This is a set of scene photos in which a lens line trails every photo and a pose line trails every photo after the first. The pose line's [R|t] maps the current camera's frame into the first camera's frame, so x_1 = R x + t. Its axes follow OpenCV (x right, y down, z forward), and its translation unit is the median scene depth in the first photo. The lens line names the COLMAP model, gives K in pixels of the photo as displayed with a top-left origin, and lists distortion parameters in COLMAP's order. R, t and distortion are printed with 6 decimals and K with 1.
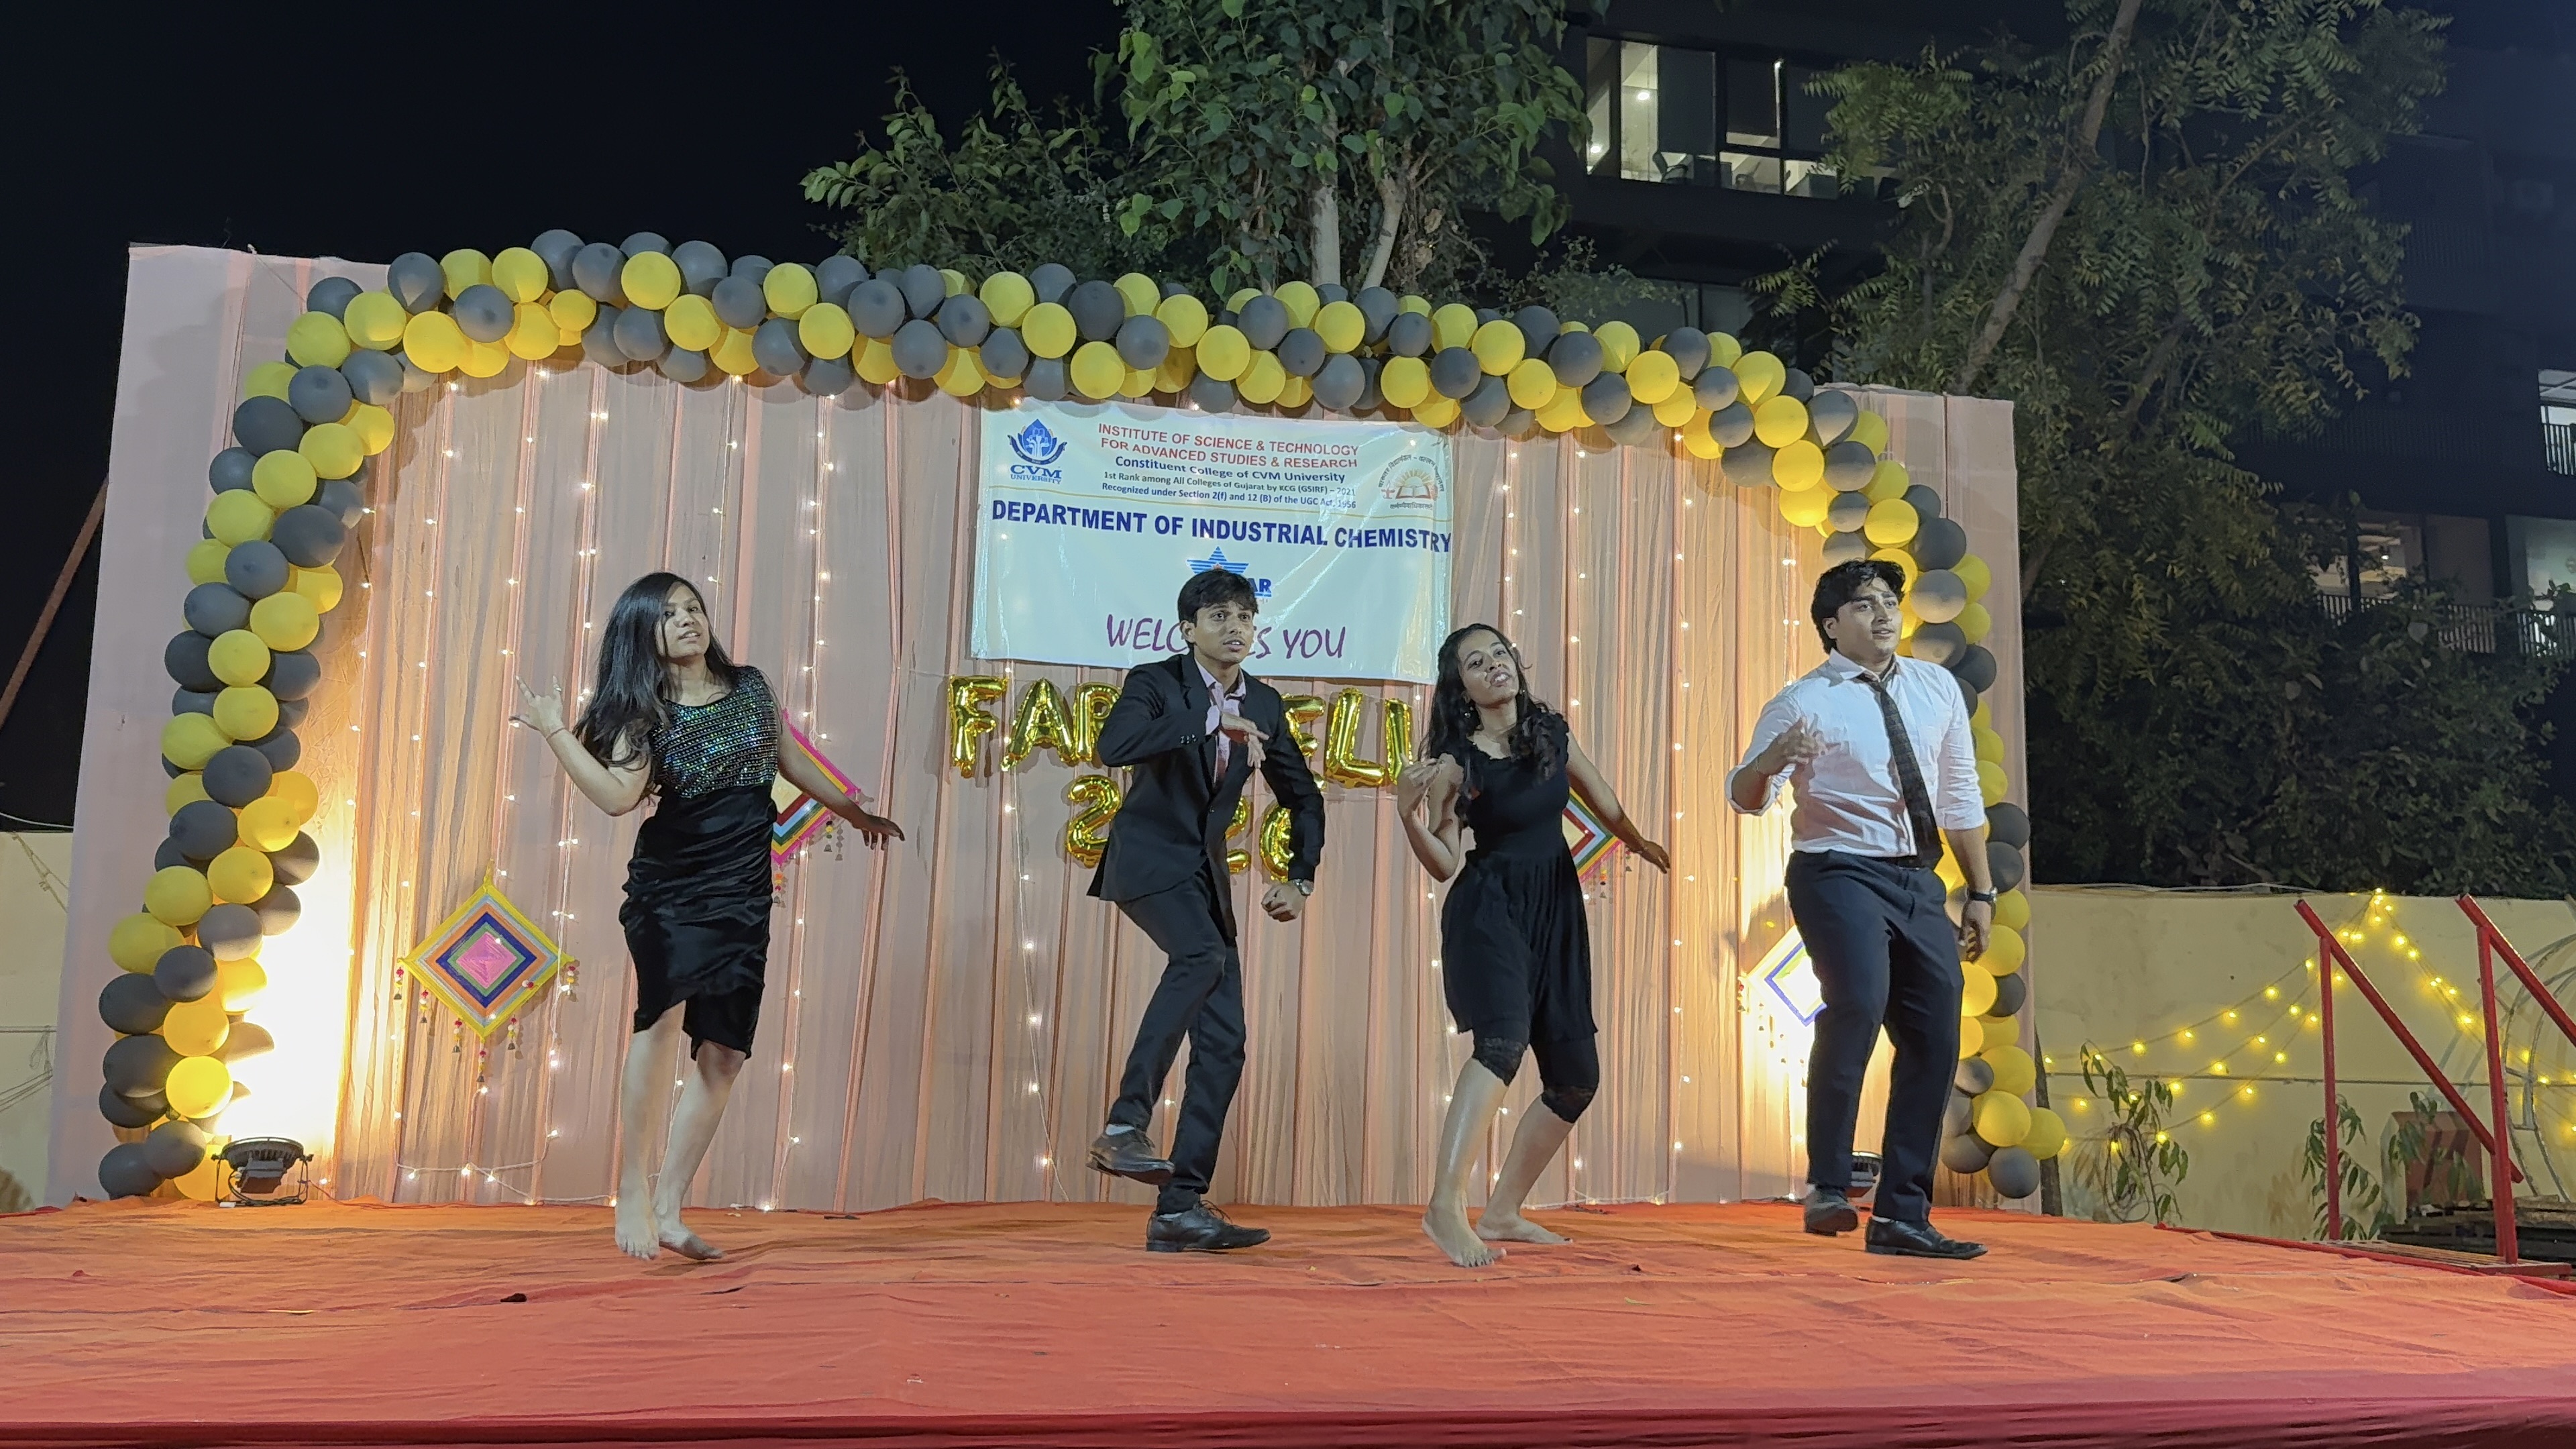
lens RADIAL K [[2105.8, 0, 1288.0], [0, 2105.8, 724.5], [0, 0, 1]] dist [0.174913, -0.375123]
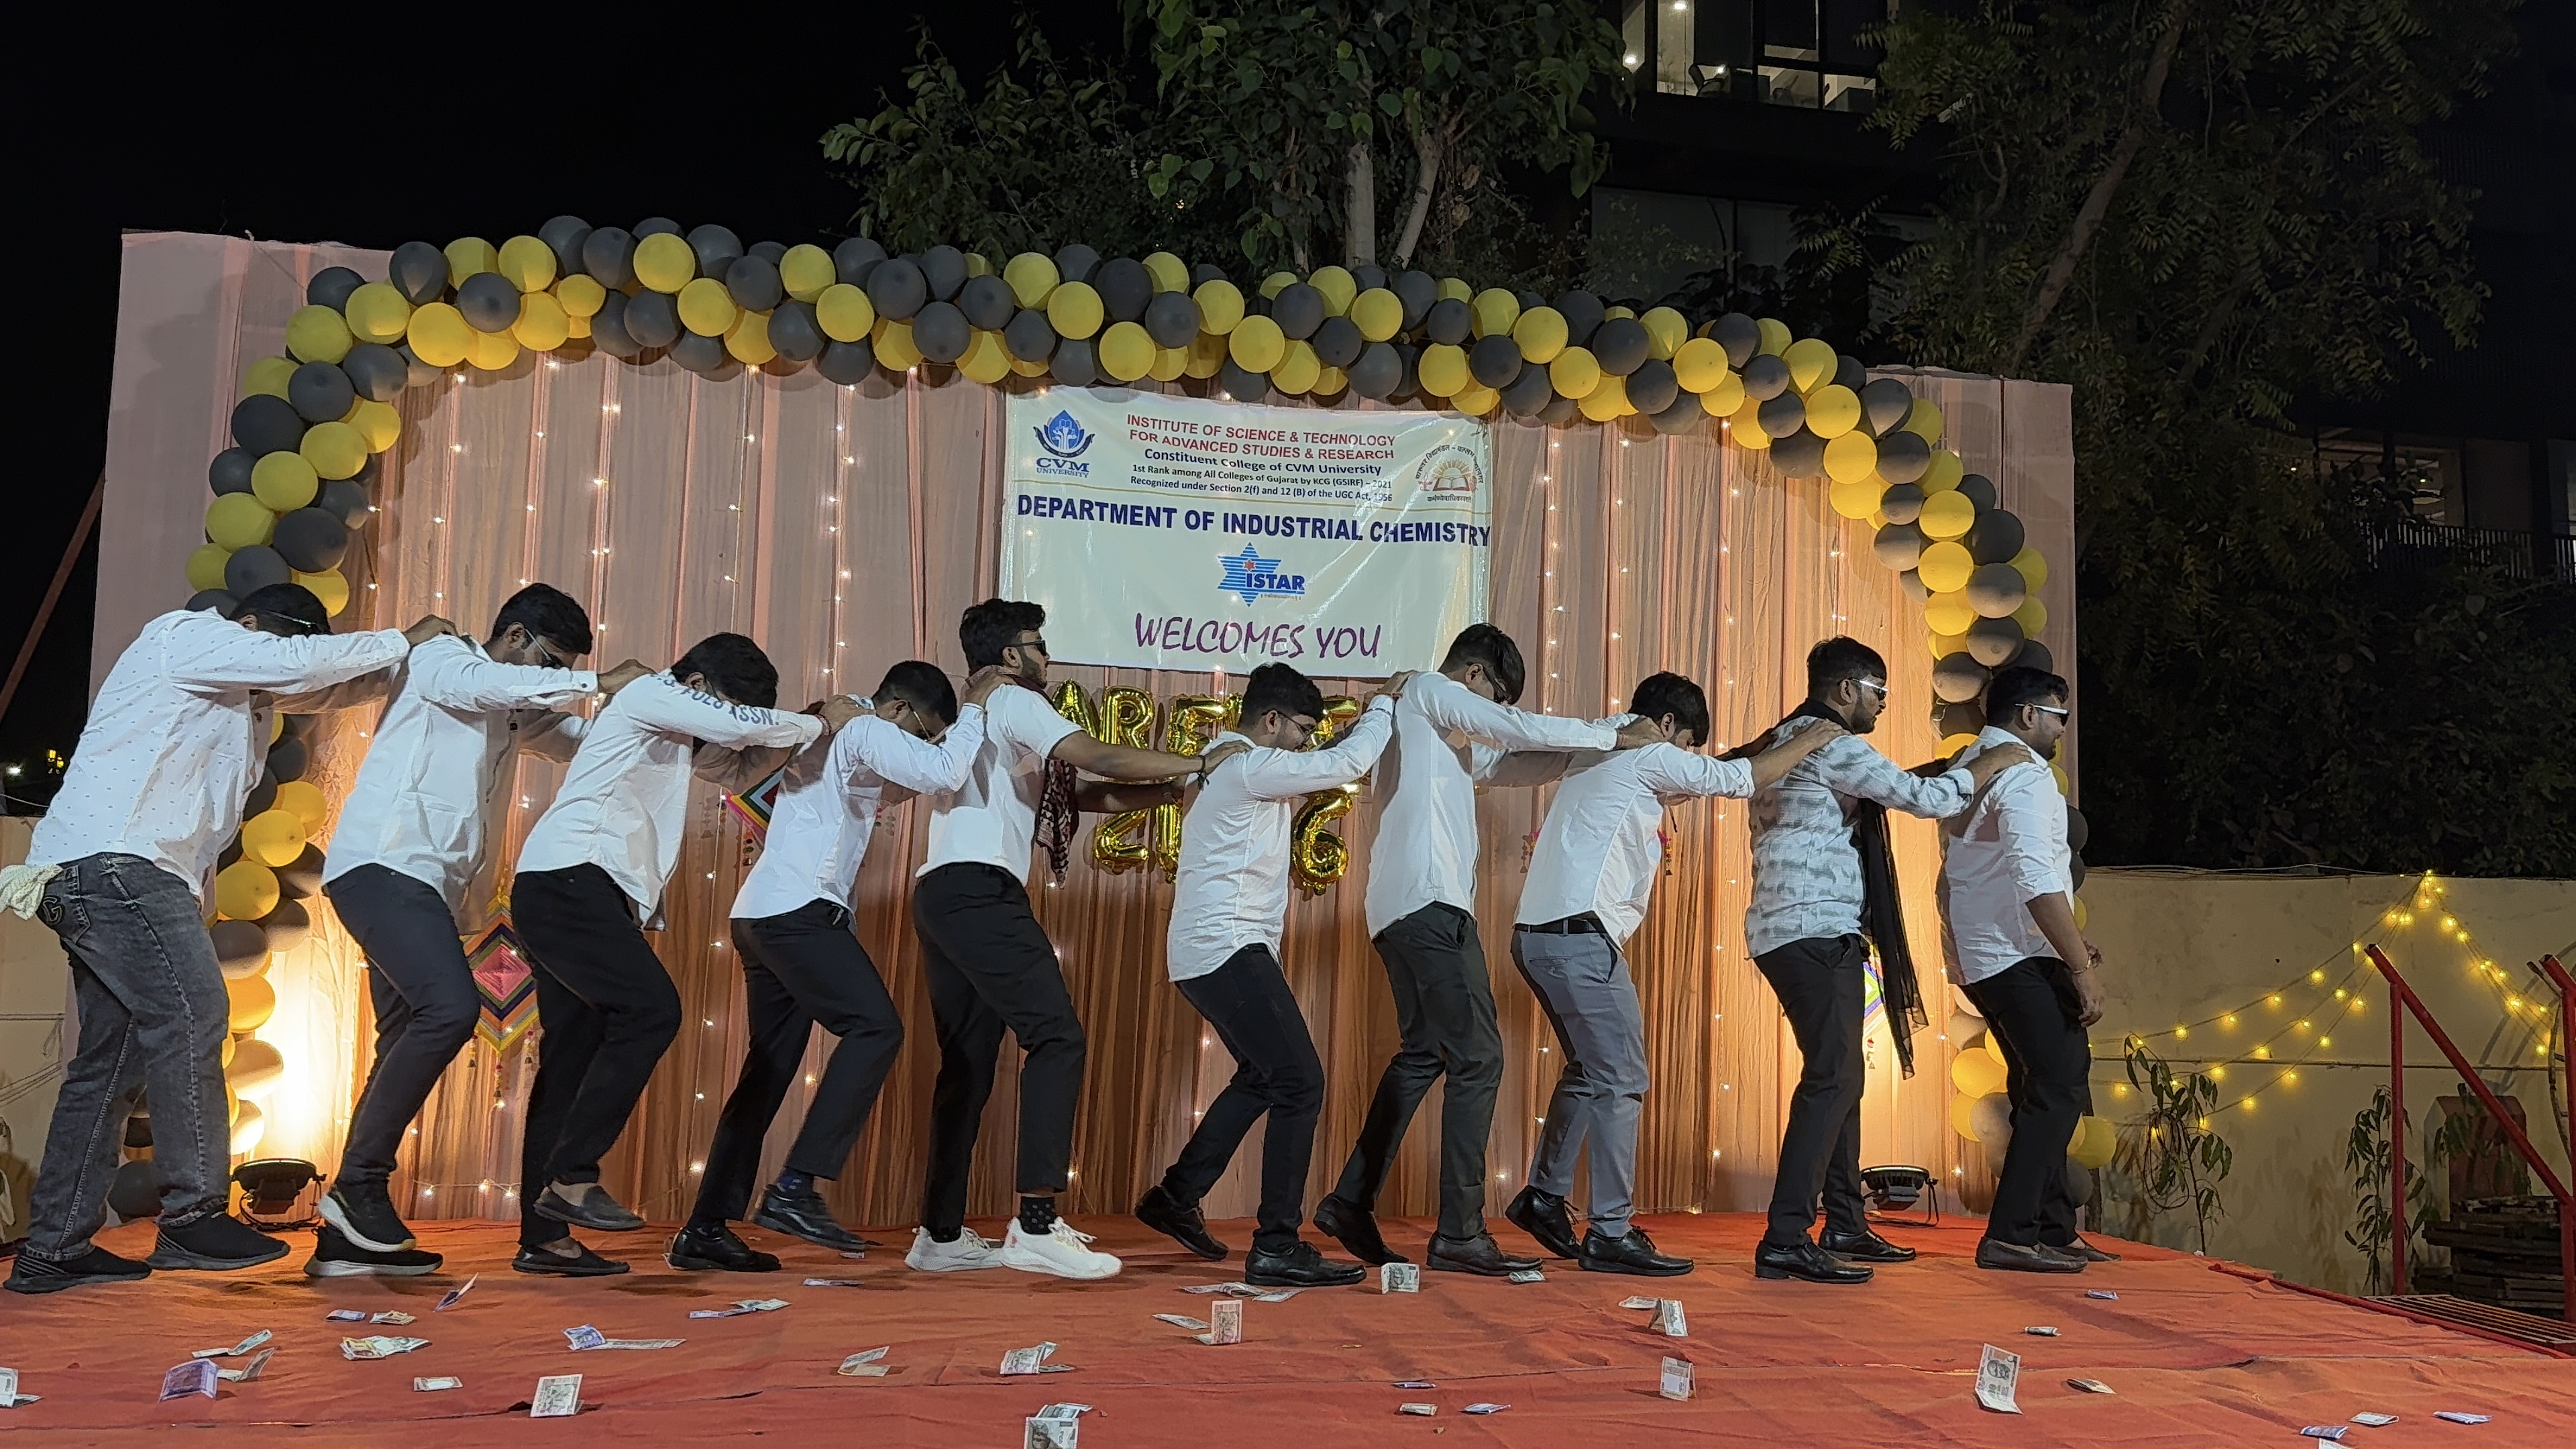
lens RADIAL K [[2099.2, 0, 1303.0], [0, 2099.2, 724.6], [0, 0, 1]] dist [0.173584, -0.346862]
pose [[0.999982, 0.004339, -0.004062, -0.004468], [-0.004148, 0.998932, 0.046013, -0.044981], [0.004257, -0.045996, 0.998933, 0.029380]]
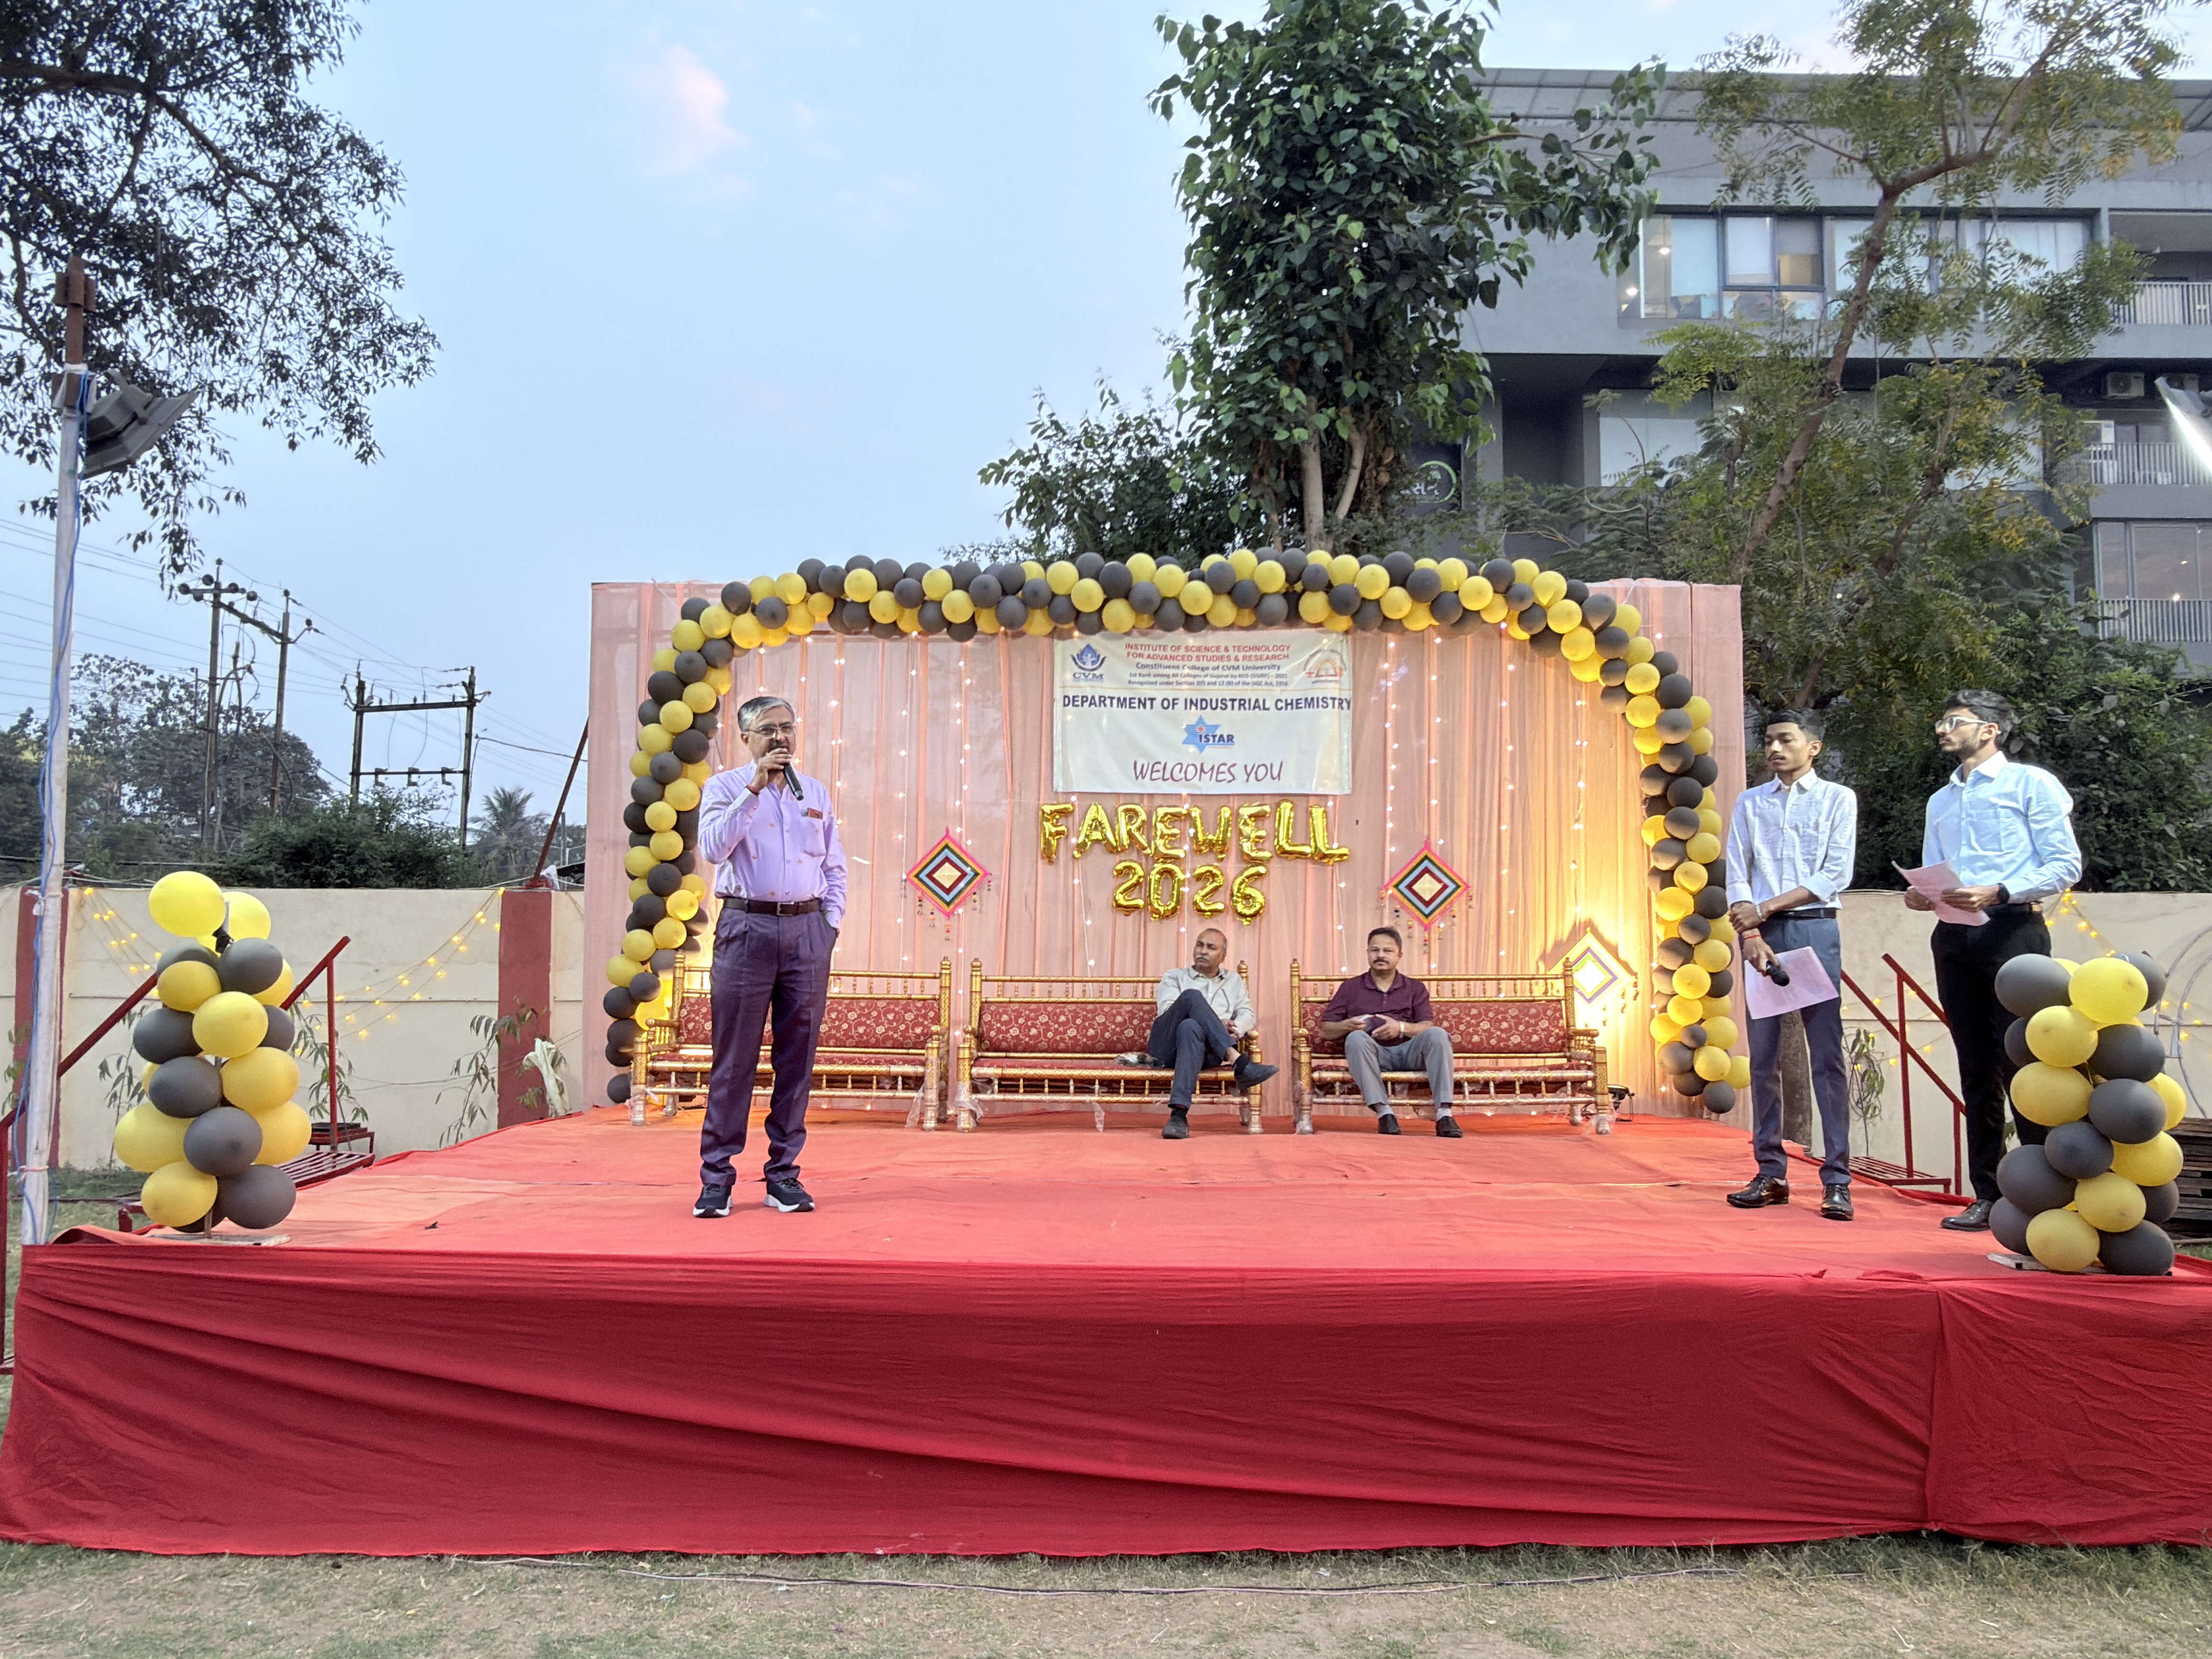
lens RADIAL K [[1524.7, 0, 1090.5], [0, 1524.7, 853.6], [0, 0, 1]] dist [-0.022209, 0.003926]
pose [[0.972118, -0.022033, -0.233454, 0.154851], [0.042786, 0.995529, 0.084206, -0.080398], [0.230554, -0.091847, 0.968715, -0.162083]]
